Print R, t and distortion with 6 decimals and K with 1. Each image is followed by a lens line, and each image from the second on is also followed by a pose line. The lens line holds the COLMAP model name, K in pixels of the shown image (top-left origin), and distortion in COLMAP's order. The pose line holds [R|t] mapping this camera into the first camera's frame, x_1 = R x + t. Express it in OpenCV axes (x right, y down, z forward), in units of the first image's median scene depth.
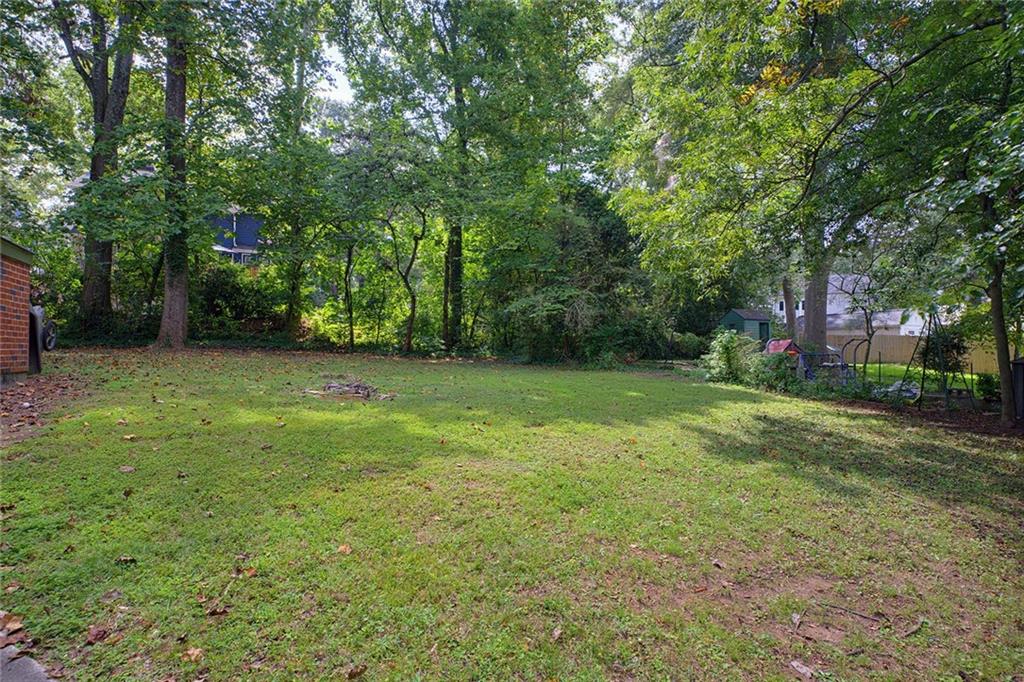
lens RADIAL K [[510.9, 0, 512.0], [0, 510.9, 341.0], [0, 0, 1]] dist [0.000526, 0.000001]
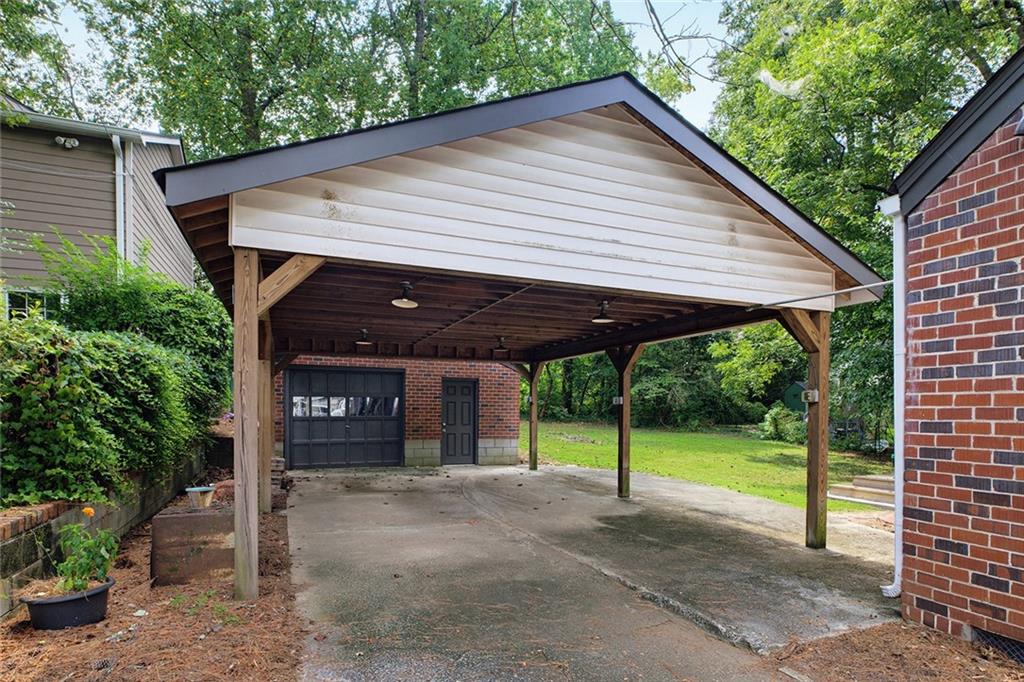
lens RADIAL K [[550.3, 0, 512.0], [0, 550.3, 341.0], [0, 0, 1]] dist [-0.000748, -0.000056]
pose [[0.994861, -0.006227, -0.101063, -0.227754], [-0.004752, 0.994136, -0.108029, -0.039319], [0.101143, 0.107954, 0.988997, -0.839839]]
